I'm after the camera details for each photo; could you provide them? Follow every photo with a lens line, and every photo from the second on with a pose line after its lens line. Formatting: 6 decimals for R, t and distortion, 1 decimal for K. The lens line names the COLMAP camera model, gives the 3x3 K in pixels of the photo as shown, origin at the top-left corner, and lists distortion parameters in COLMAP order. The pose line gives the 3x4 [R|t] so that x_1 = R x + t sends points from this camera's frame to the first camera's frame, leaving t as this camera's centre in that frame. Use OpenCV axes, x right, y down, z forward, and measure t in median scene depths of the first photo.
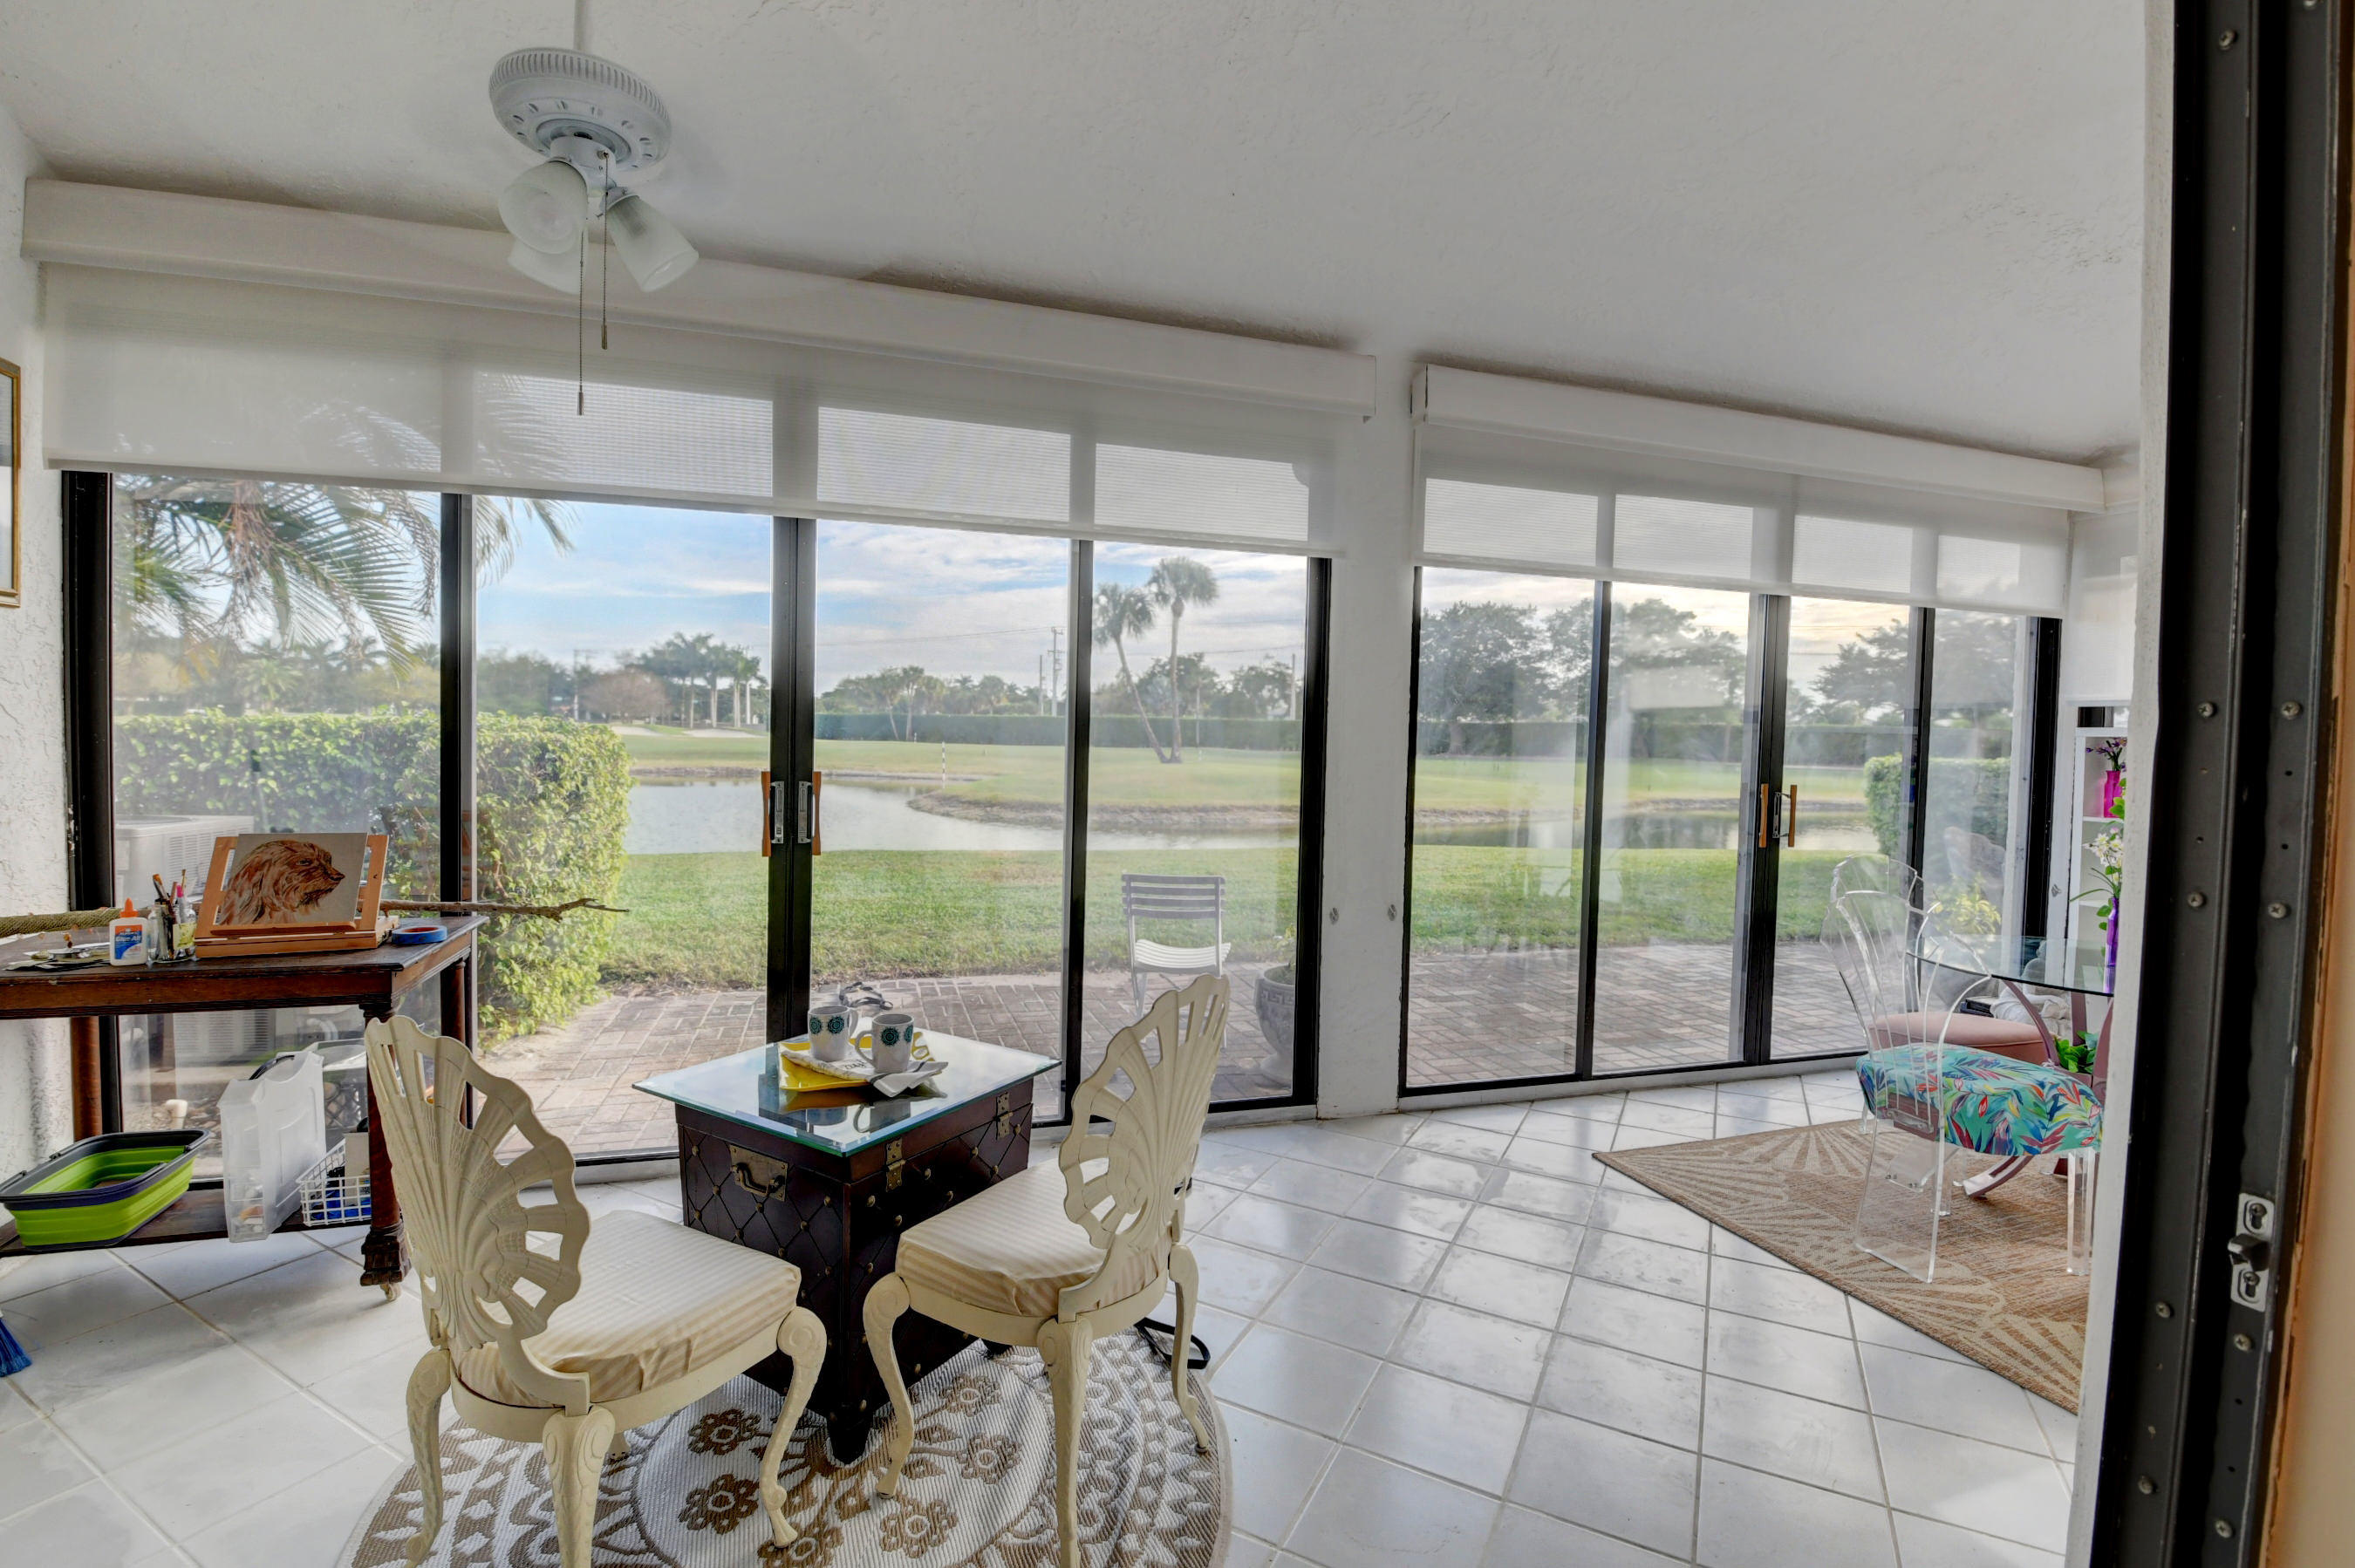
lens RADIAL K [[1033.9, 0, 1170.8], [0, 1033.9, 772.6], [0, 0, 1]] dist [0.015212, -0.028260]
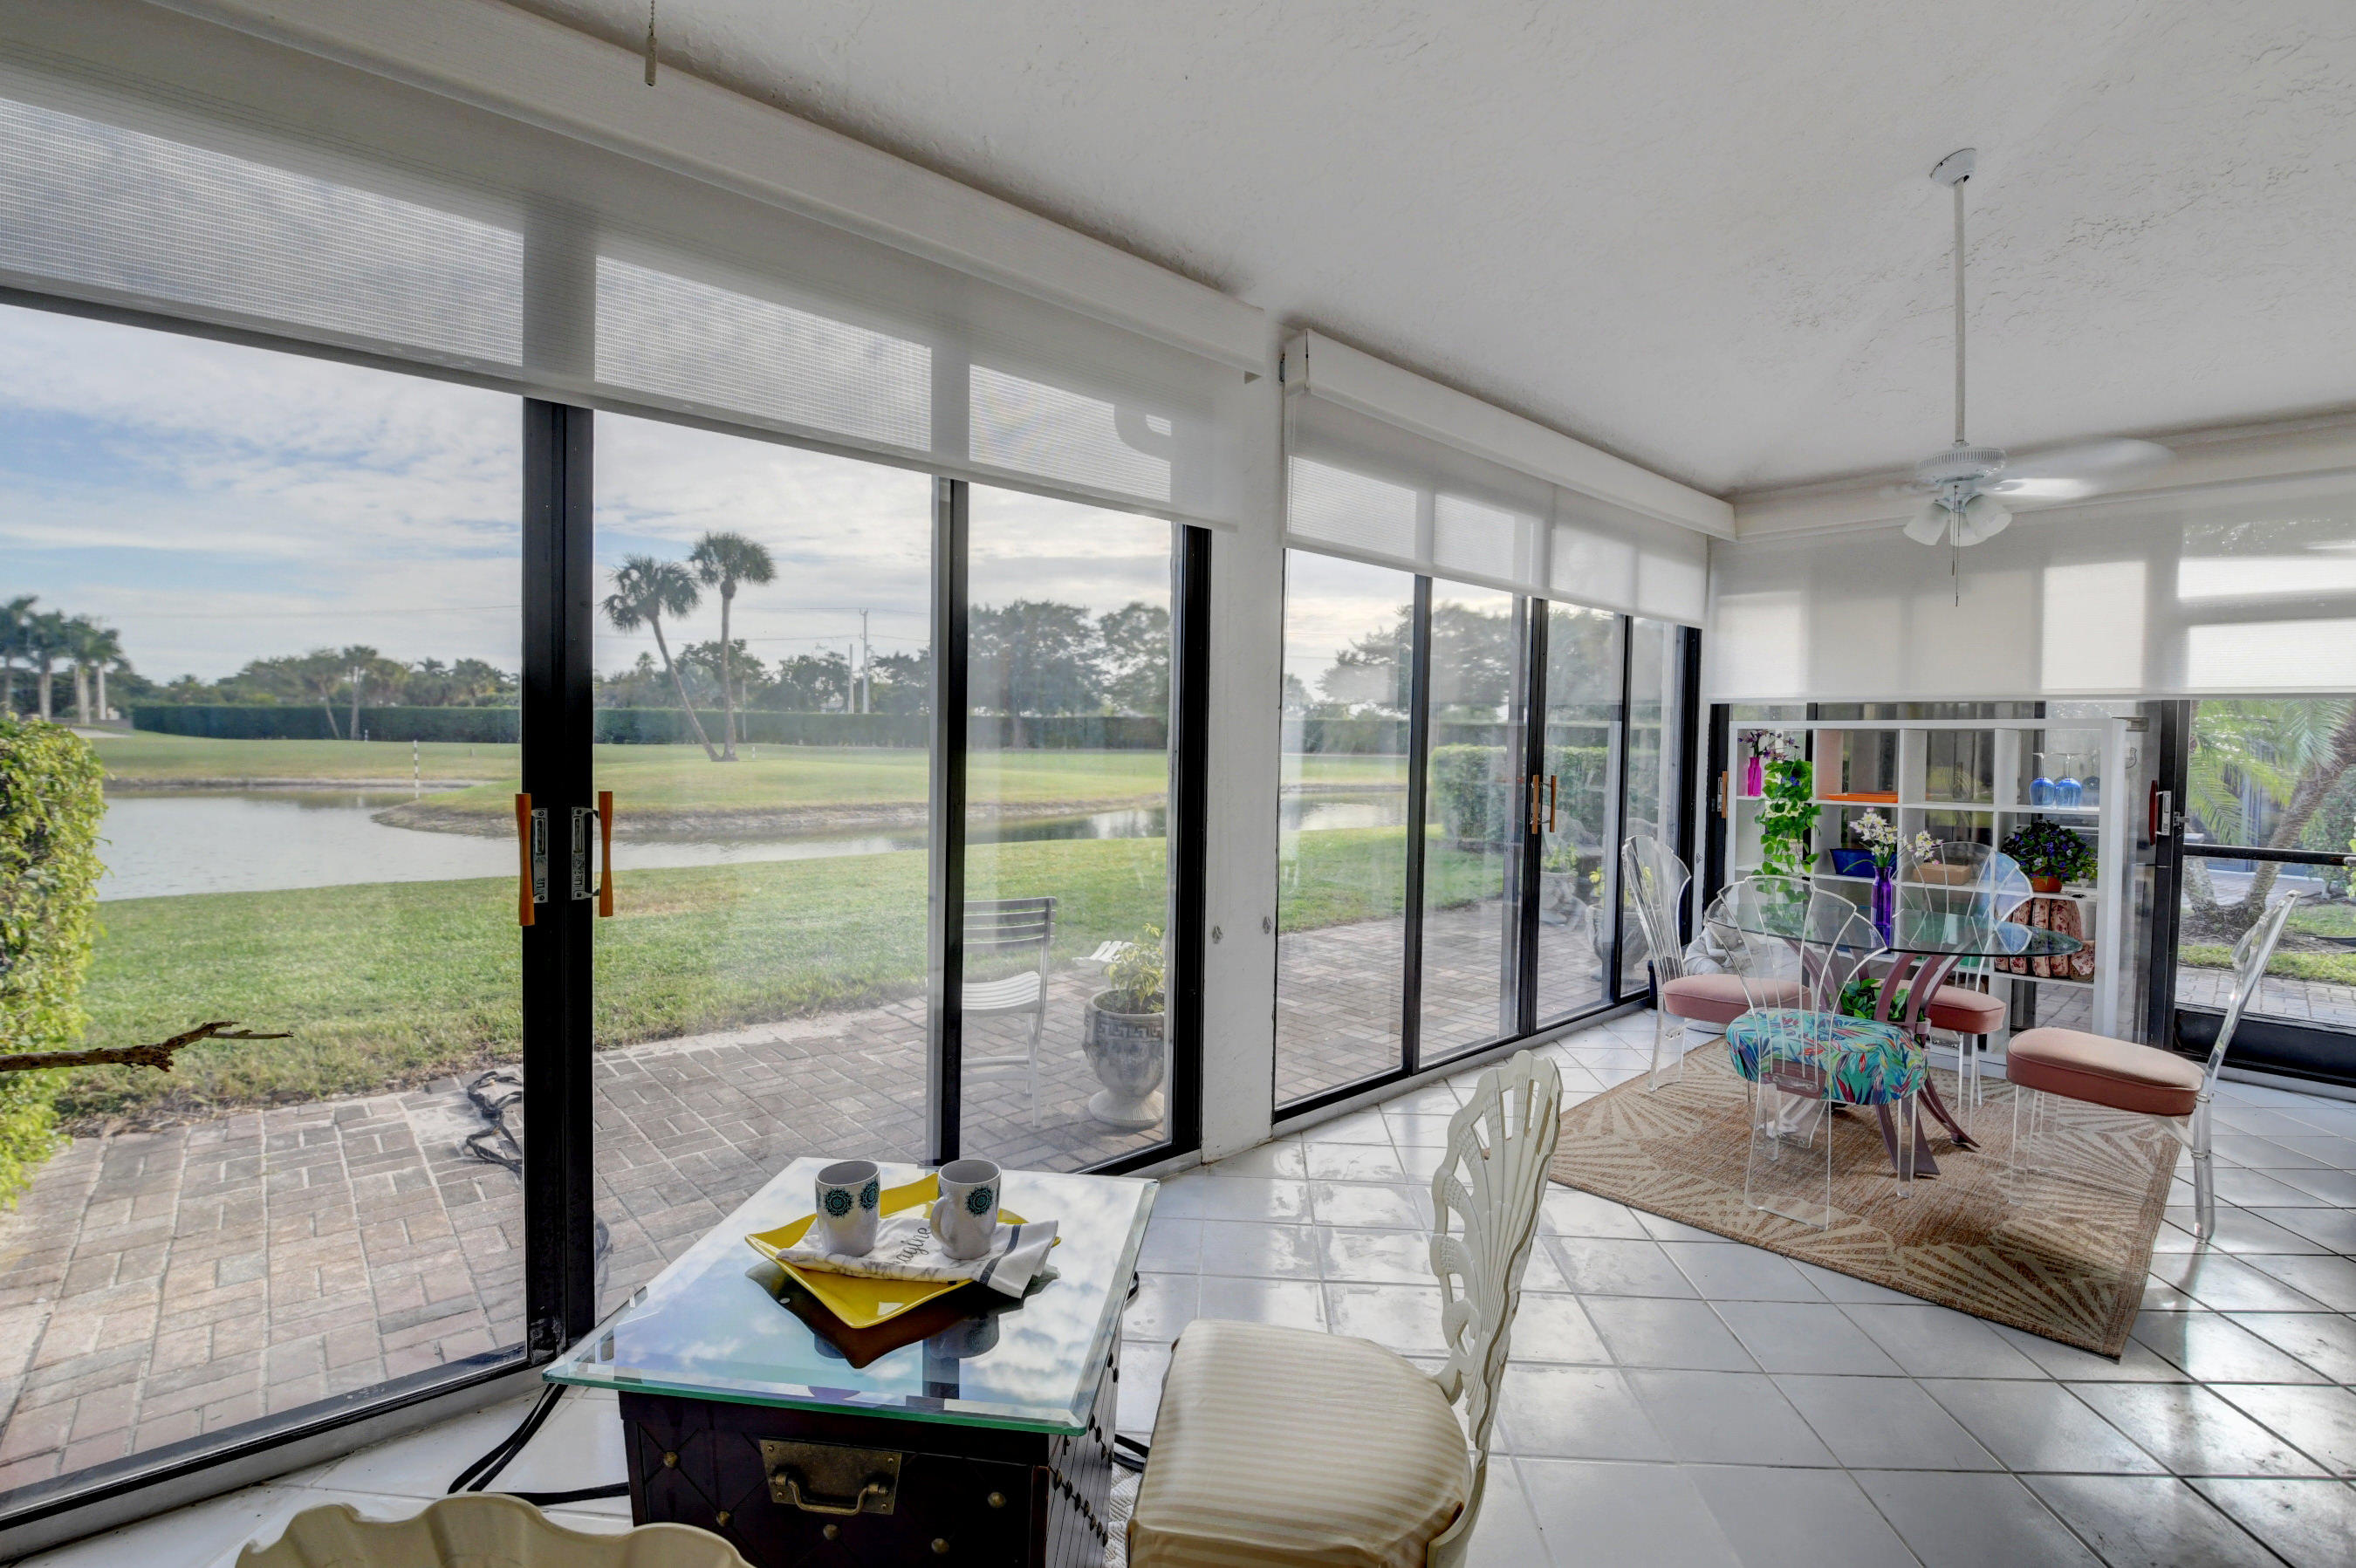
lens RADIAL K [[1034.4, 0, 1171.3], [0, 1034.4, 772.6], [0, 0, 1]] dist [0.015212, -0.028260]
pose [[0.910458, -0.022156, 0.413007, -0.140986], [0.019768, 0.999754, 0.010053, -0.006244], [-0.413128, -0.000988, 0.910673, 0.118875]]
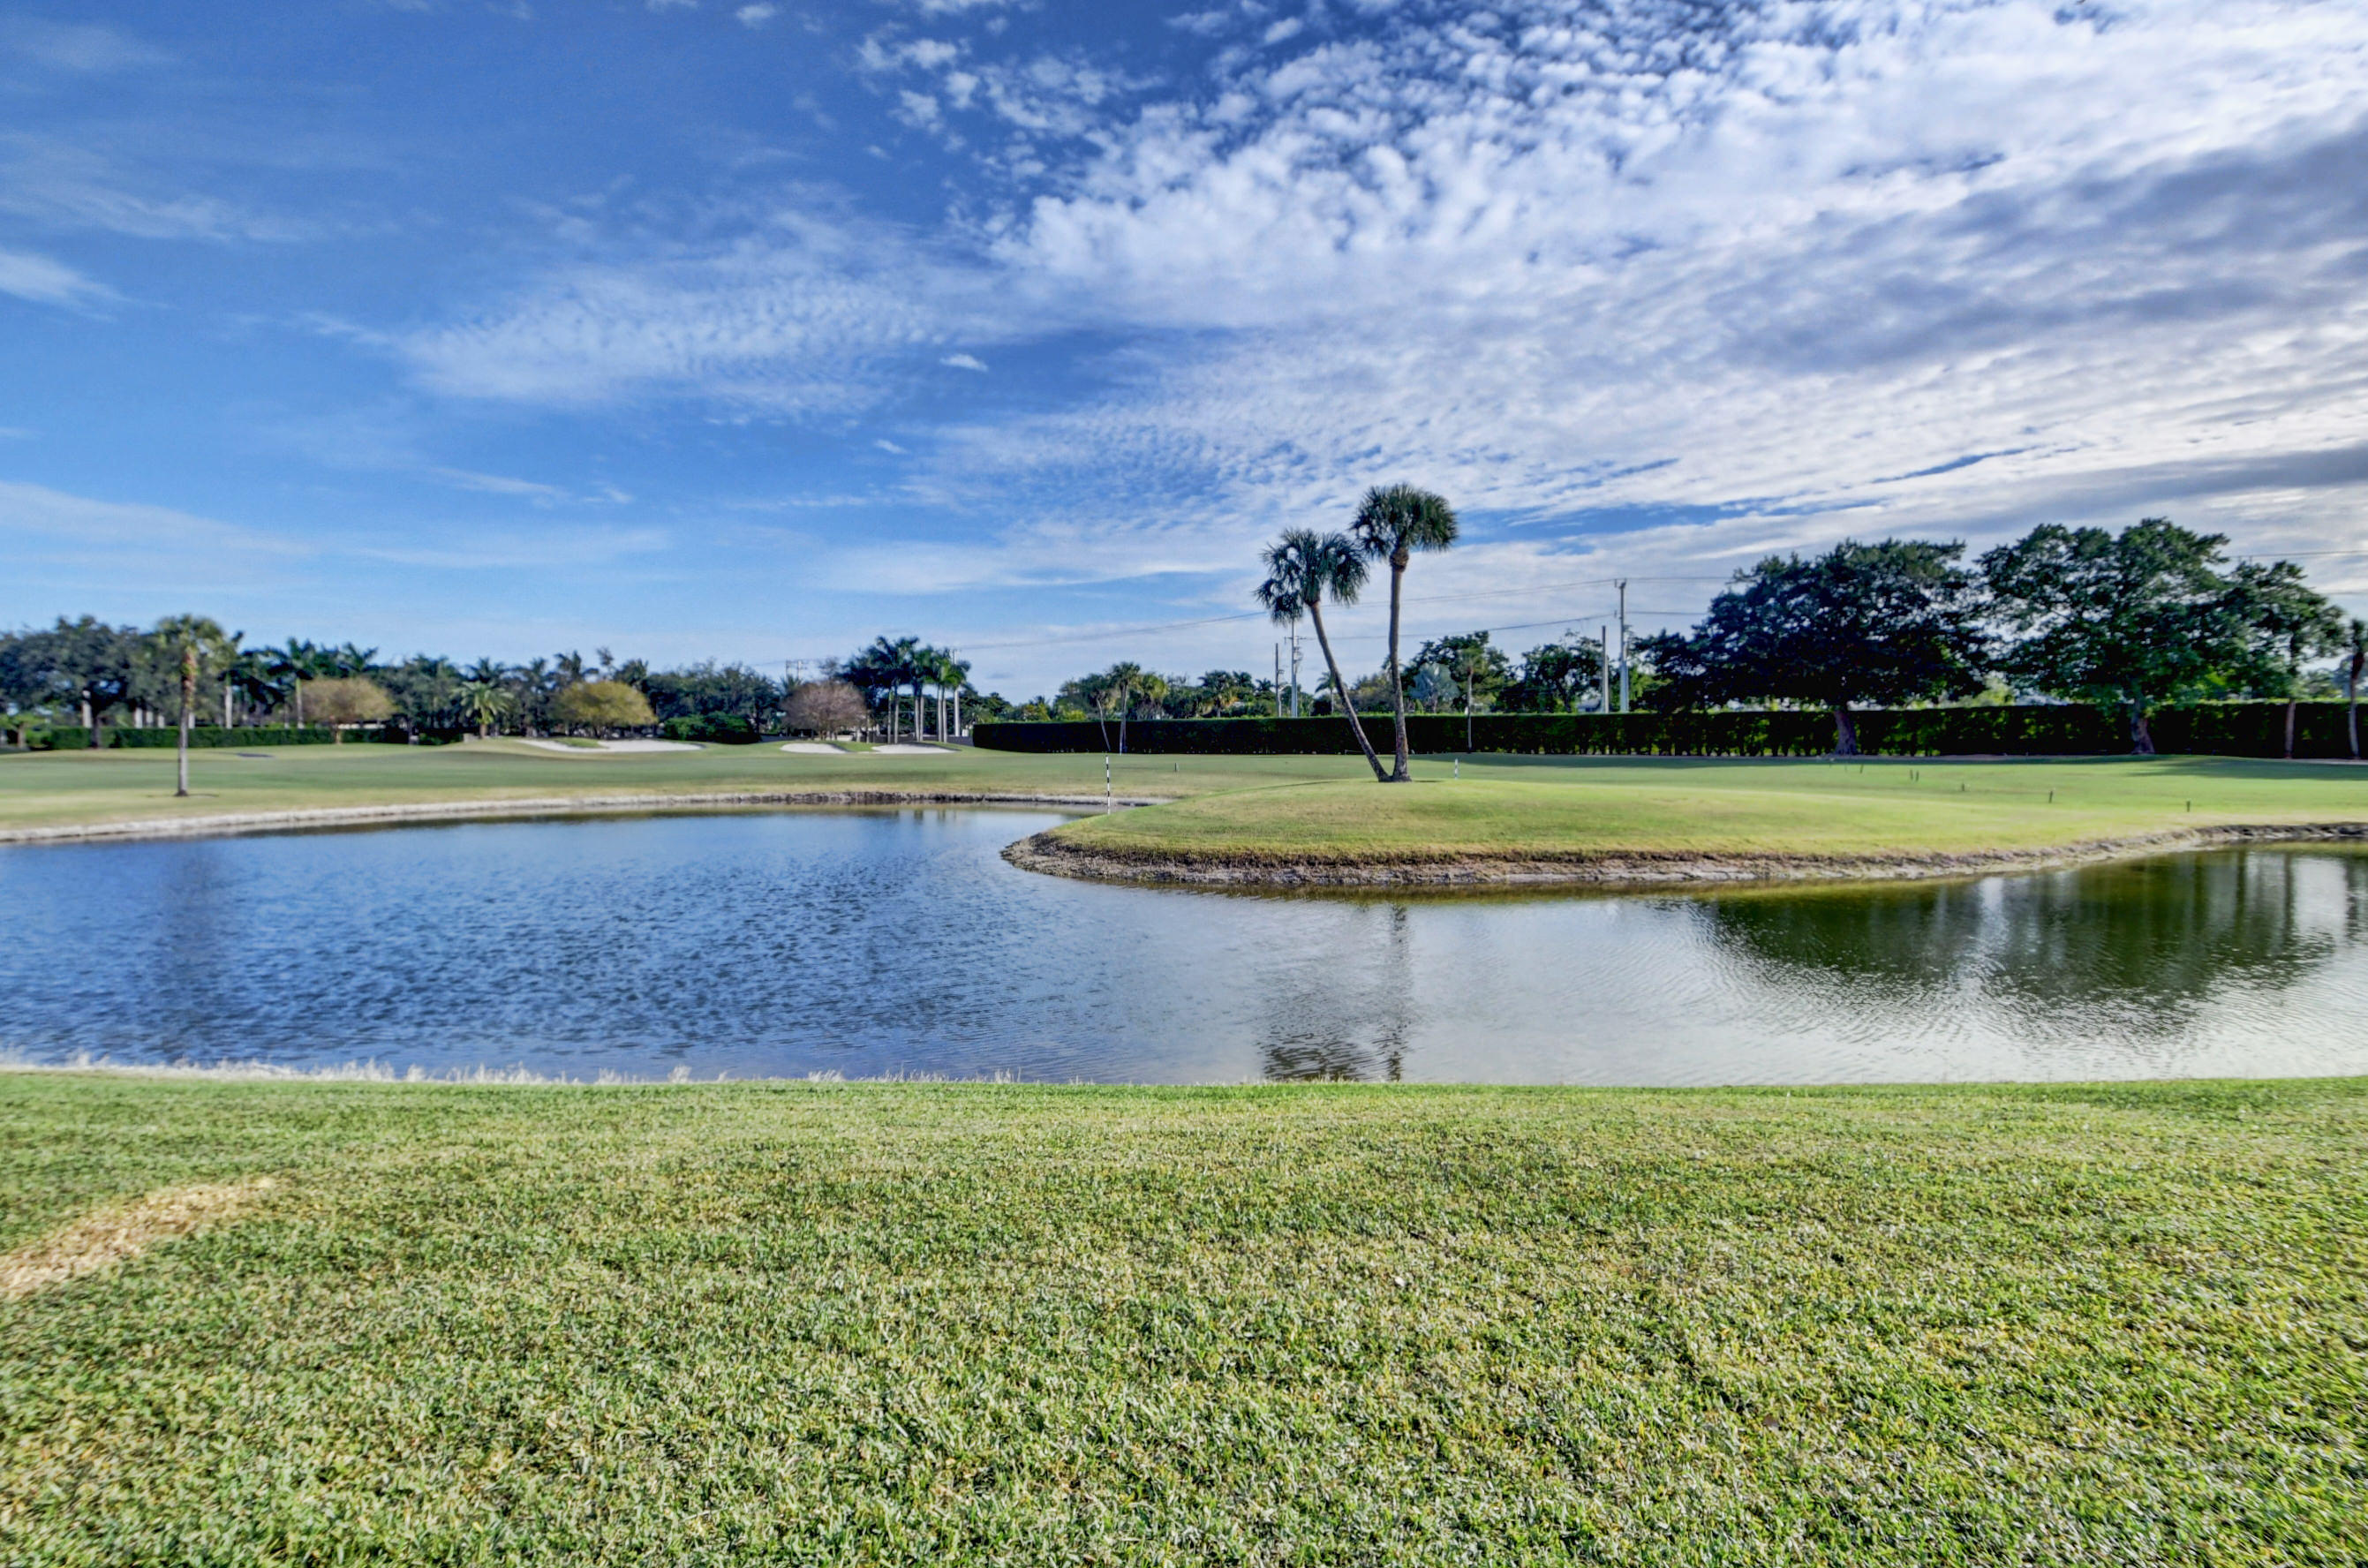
lens RADIAL K [[1161.5, 0, 1174.0], [0, 1161.5, 755.2], [0, 0, 1]] dist [0.021777, -0.047303]
pose [[0.968031, -0.020704, -0.249976, 0.396797], [0.015269, 0.999603, -0.023664, -0.078591], [0.250367, 0.019090, 0.967963, 1.525765]]
